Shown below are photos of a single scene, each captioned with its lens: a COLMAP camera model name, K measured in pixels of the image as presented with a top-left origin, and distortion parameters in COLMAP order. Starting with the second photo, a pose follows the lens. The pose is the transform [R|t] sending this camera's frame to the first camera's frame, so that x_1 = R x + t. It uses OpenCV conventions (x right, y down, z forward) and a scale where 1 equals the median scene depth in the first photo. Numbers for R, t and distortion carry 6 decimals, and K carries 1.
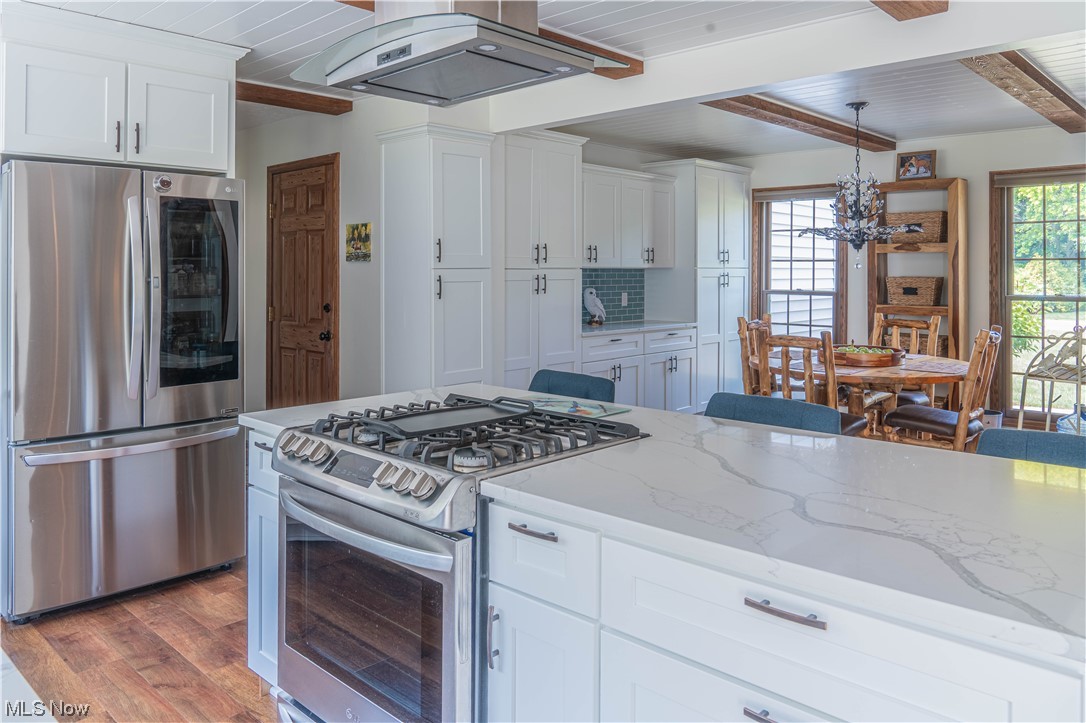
lens RADIAL K [[792.8, 0, 543.0], [0, 792.8, 361.5], [0, 0, 1]] dist [-0.040371, 0.000023]
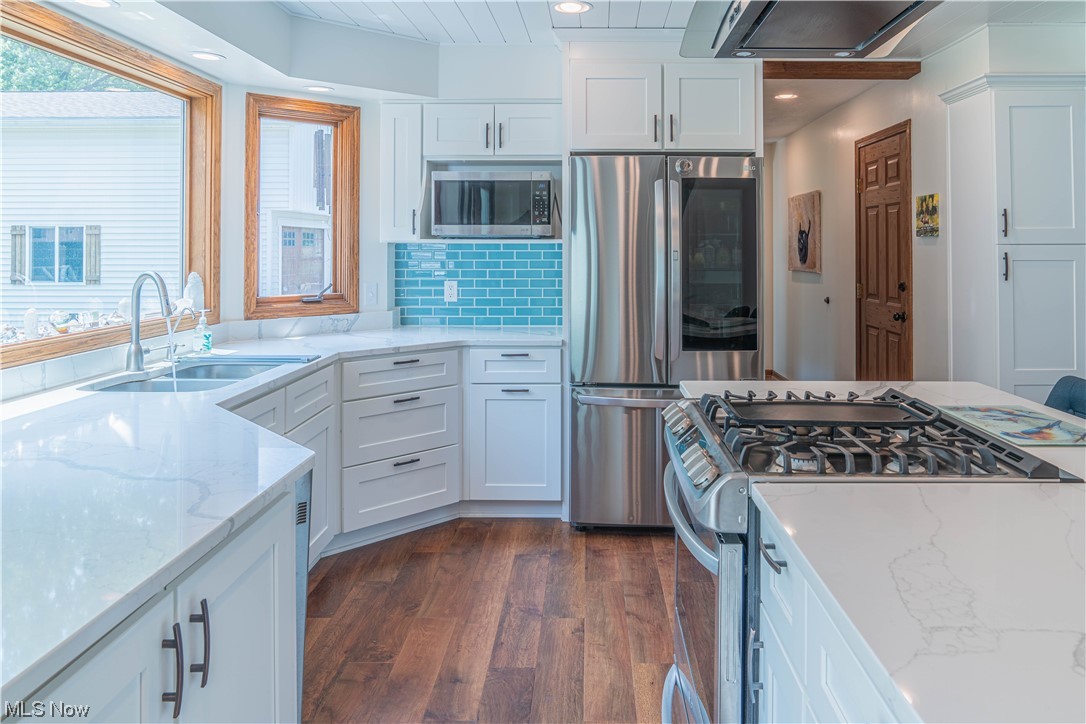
lens RADIAL K [[782.0, 0, 547.7], [0, 782.0, 316.9], [0, 0, 1]] dist [-0.035385, 0.000695]
pose [[0.660994, 0.067265, -0.747370, 0.200099], [-0.085901, 0.996210, 0.013688, -0.012841], [0.745458, 0.055152, 0.664267, 0.120860]]
